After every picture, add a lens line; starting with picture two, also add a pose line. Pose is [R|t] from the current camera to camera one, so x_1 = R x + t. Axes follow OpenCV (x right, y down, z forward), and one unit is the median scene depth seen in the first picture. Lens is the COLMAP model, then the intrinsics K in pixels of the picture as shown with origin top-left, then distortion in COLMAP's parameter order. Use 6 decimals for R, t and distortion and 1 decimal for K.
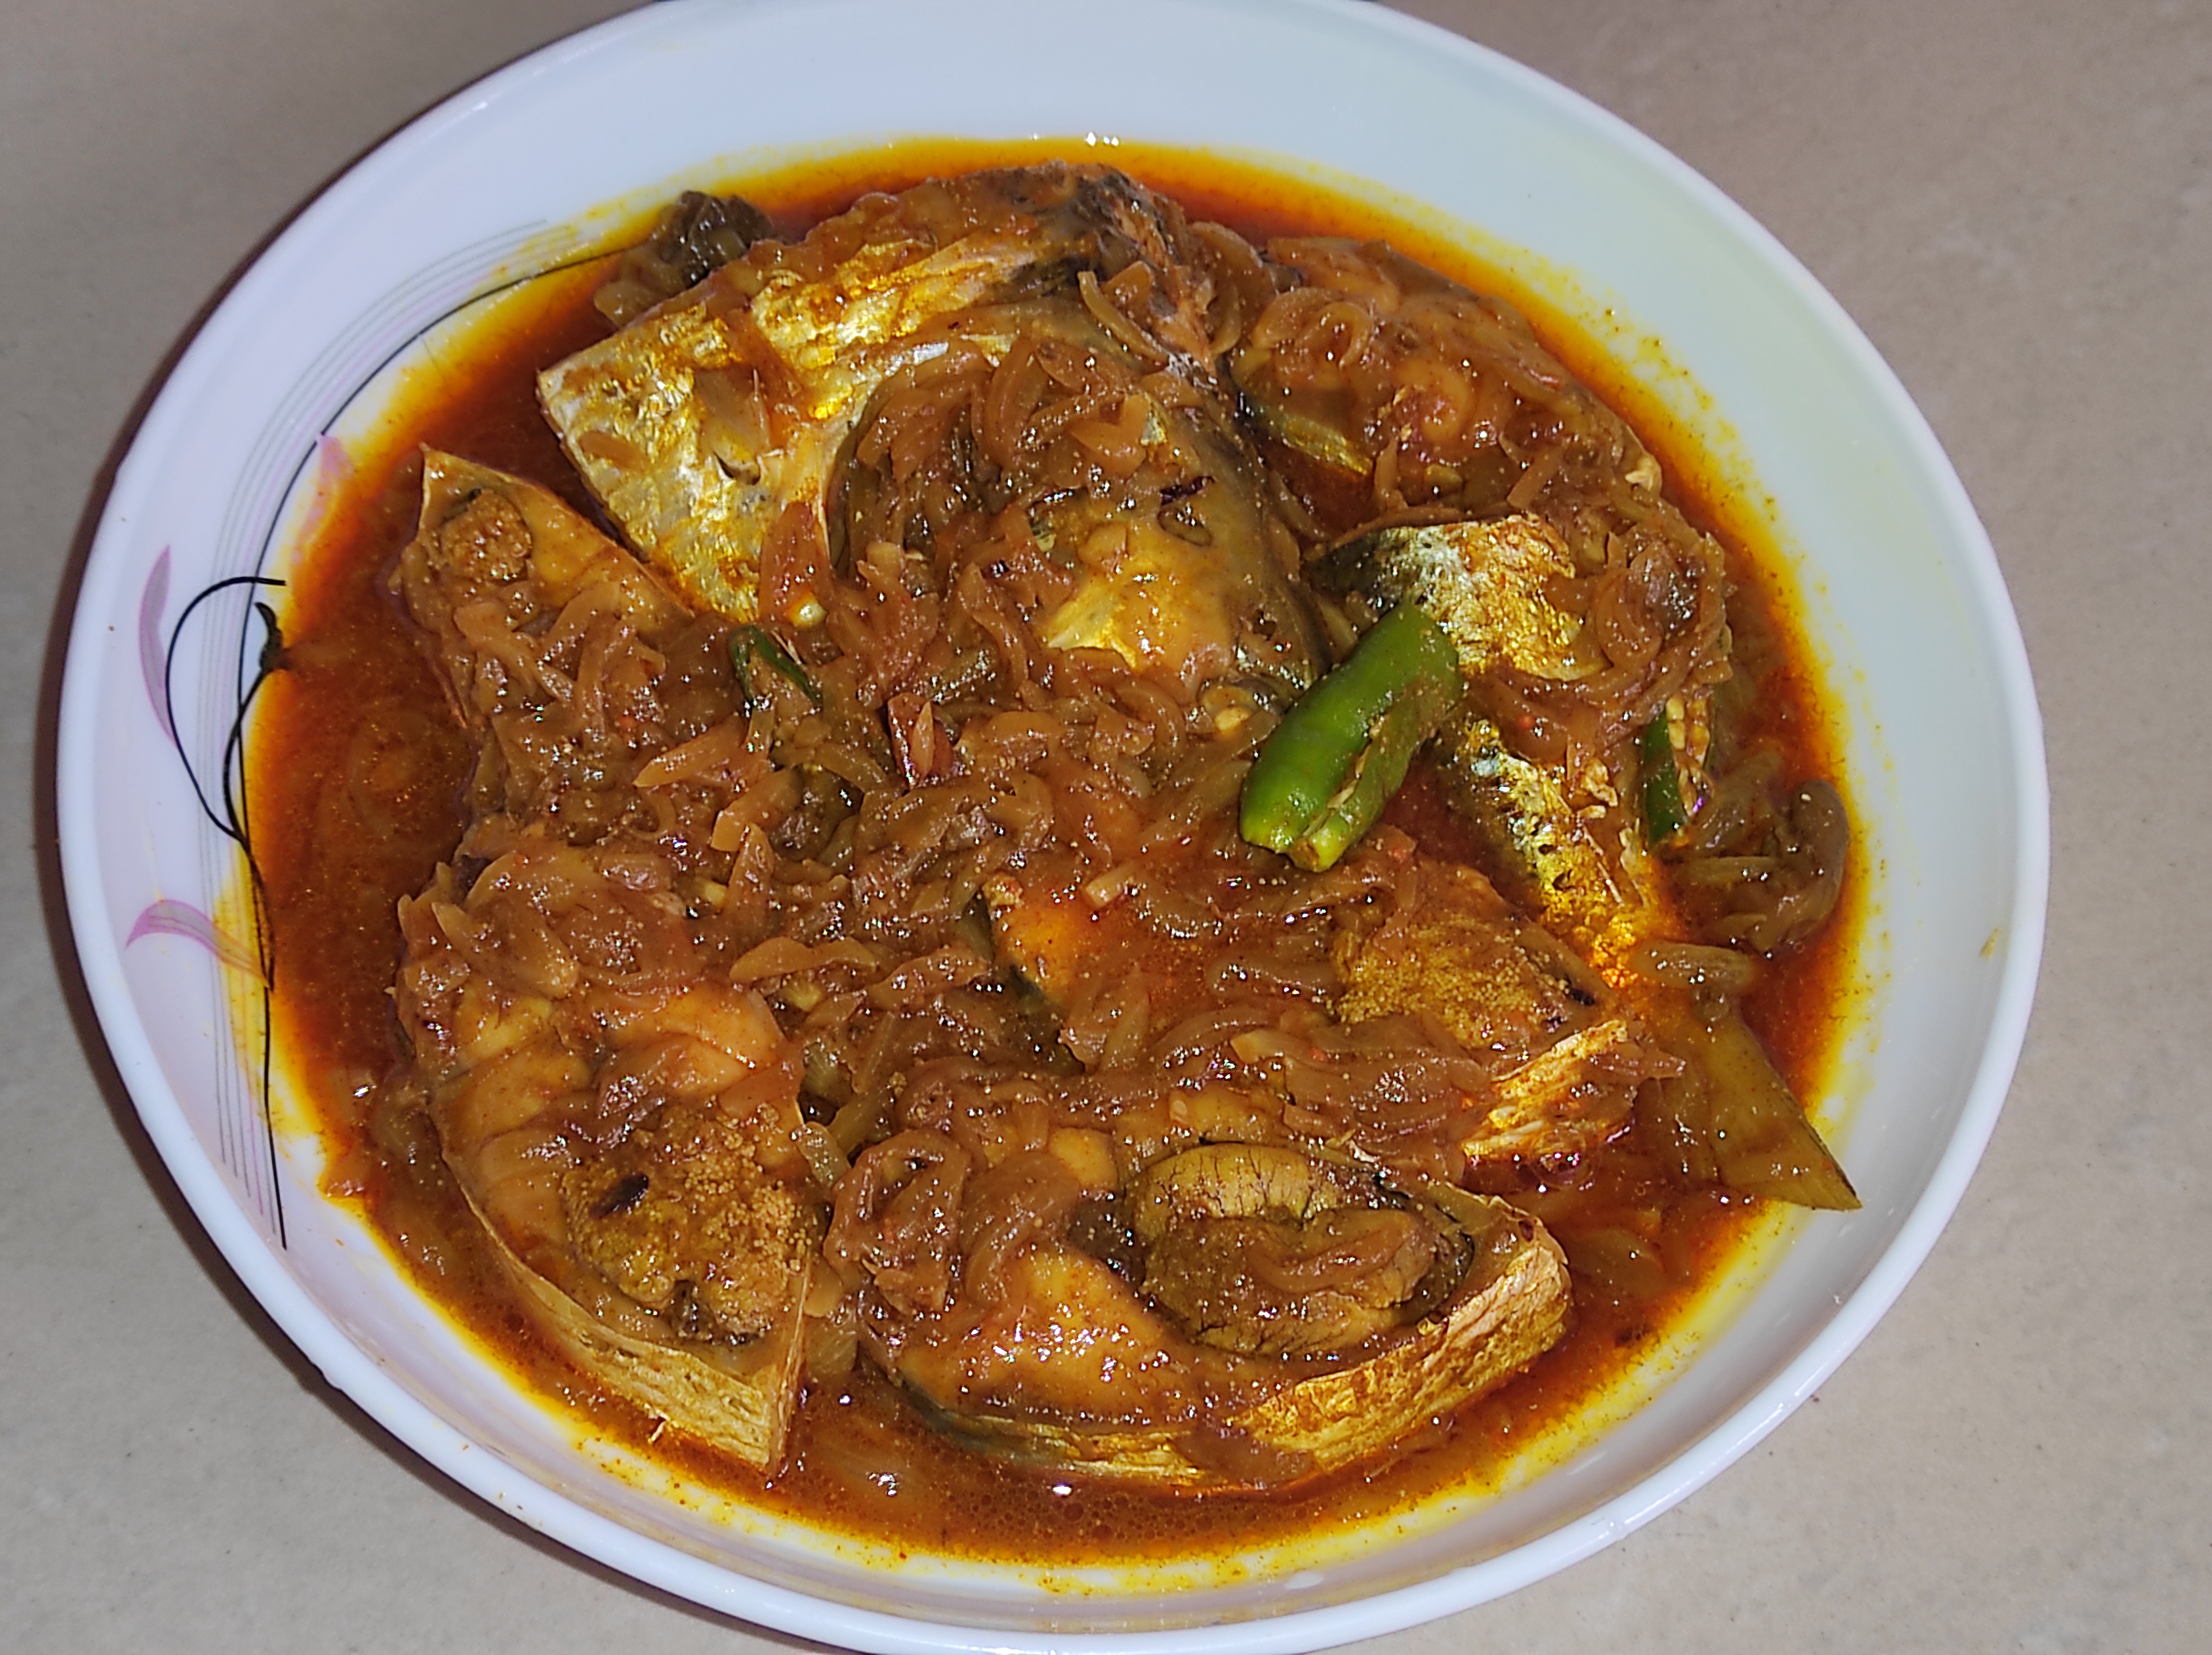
lens RADIAL K [[3179.8, 0, 1106.0], [0, 3179.8, 827.5], [0, 0, 1]] dist [0.026765, 0.049115]
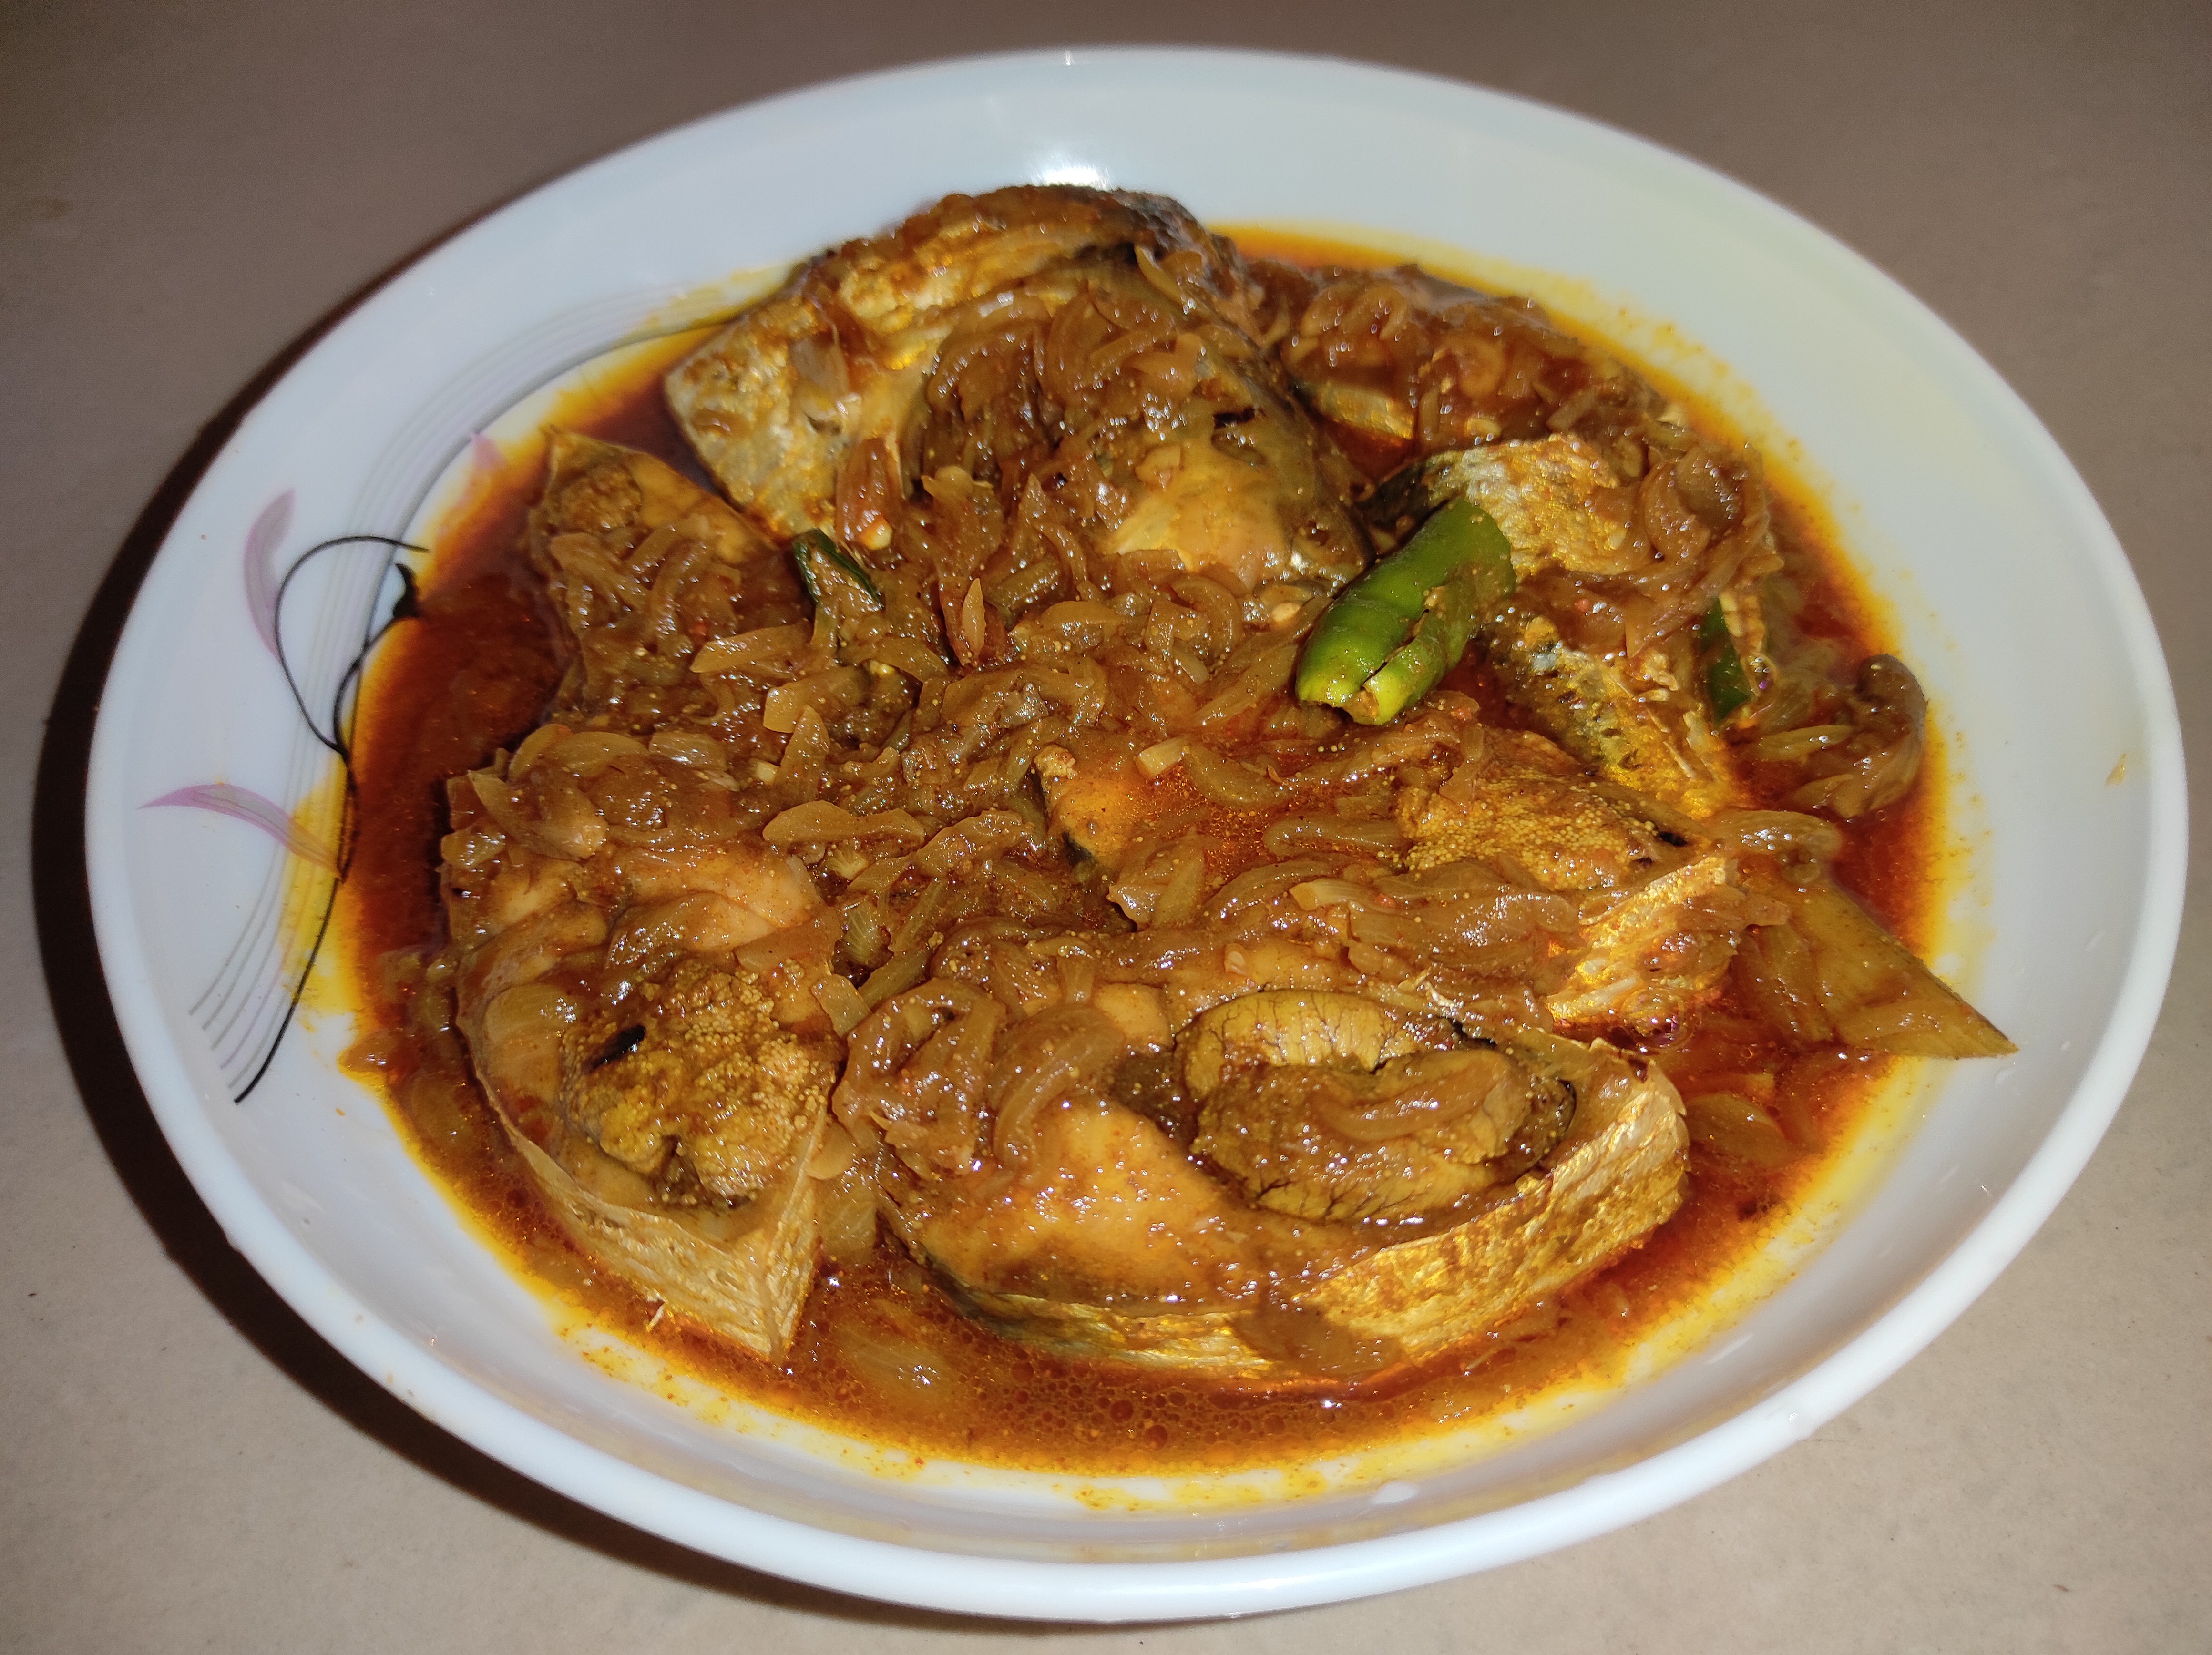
lens RADIAL K [[1684.4, 0, 1106.0], [0, 1684.4, 827.5], [0, 0, 1]] dist [-0.012549, -0.008022]
pose [[0.994363, -0.035443, -0.099933, 0.034267], [0.019903, 0.988116, -0.152414, 0.119285], [0.104147, 0.149566, 0.983251, 0.491292]]
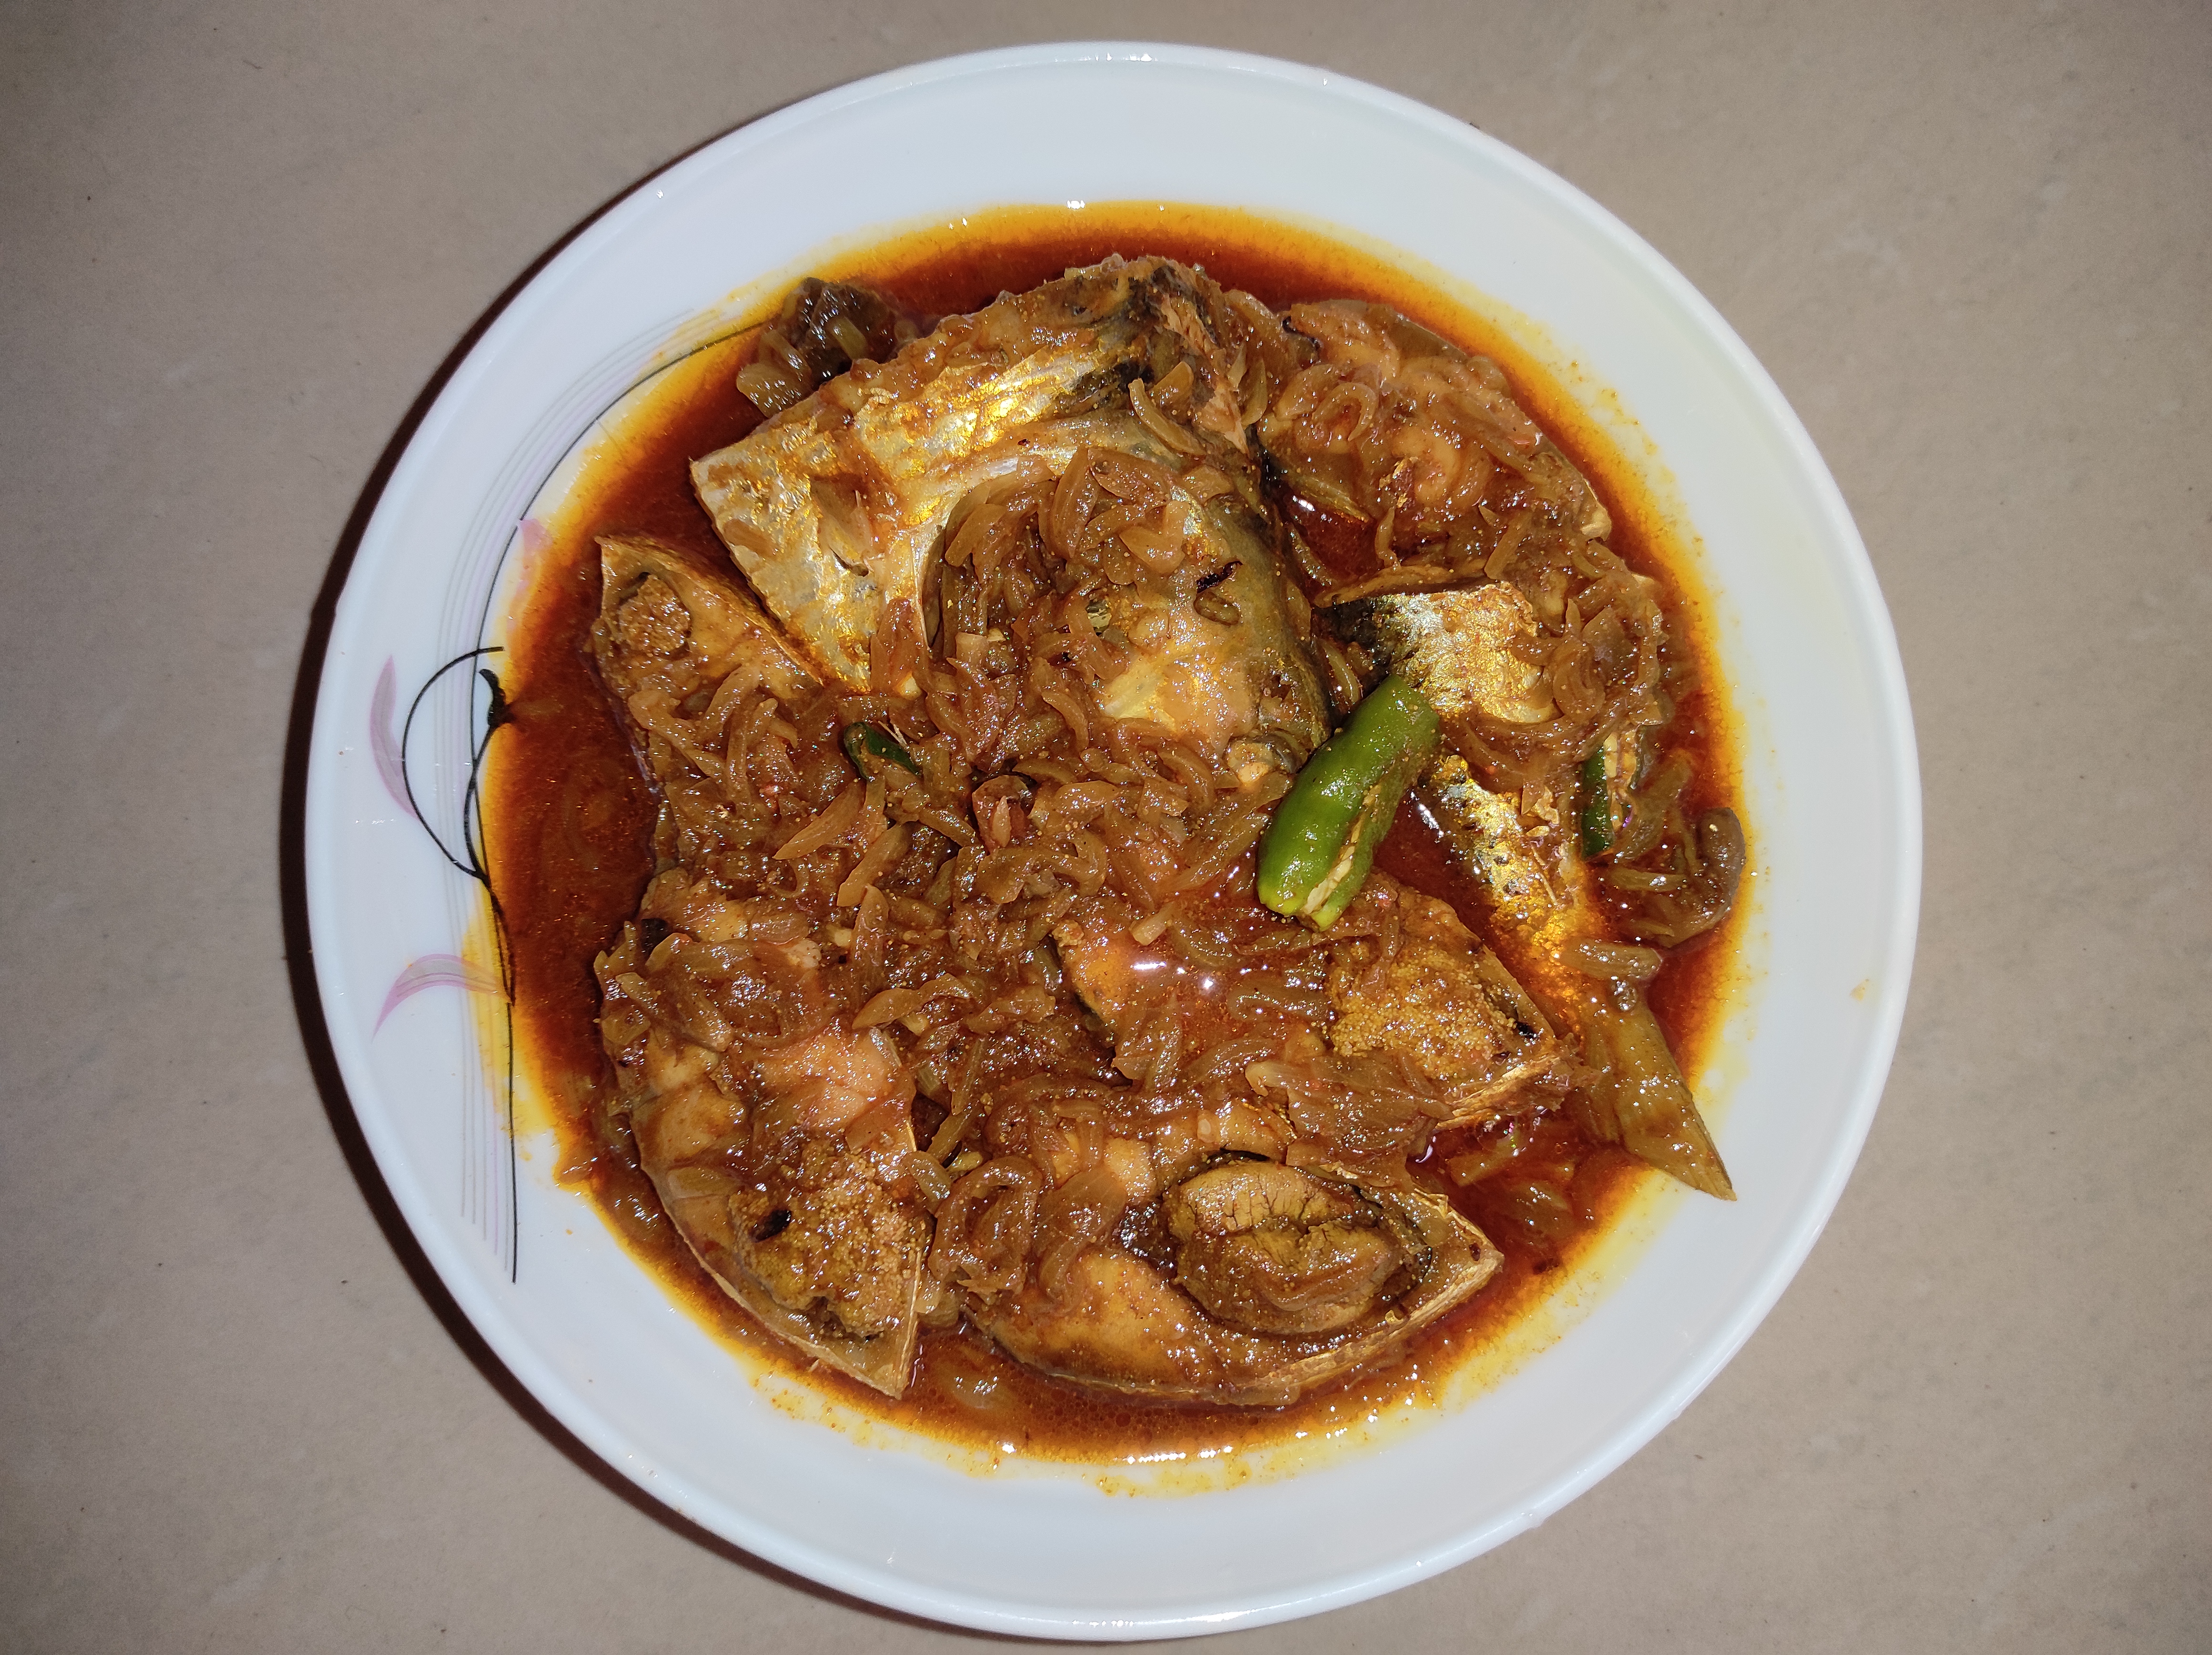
lens RADIAL K [[1641.8, 0, 1098.5], [0, 1641.8, 821.7], [0, 0, 1]] dist [0.000928, -0.004743]
pose [[0.998399, 0.005183, -0.056333, 0.016198], [0.014102, 0.941551, 0.336574, -0.241691], [0.054785, -0.336830, 0.939970, 0.399572]]
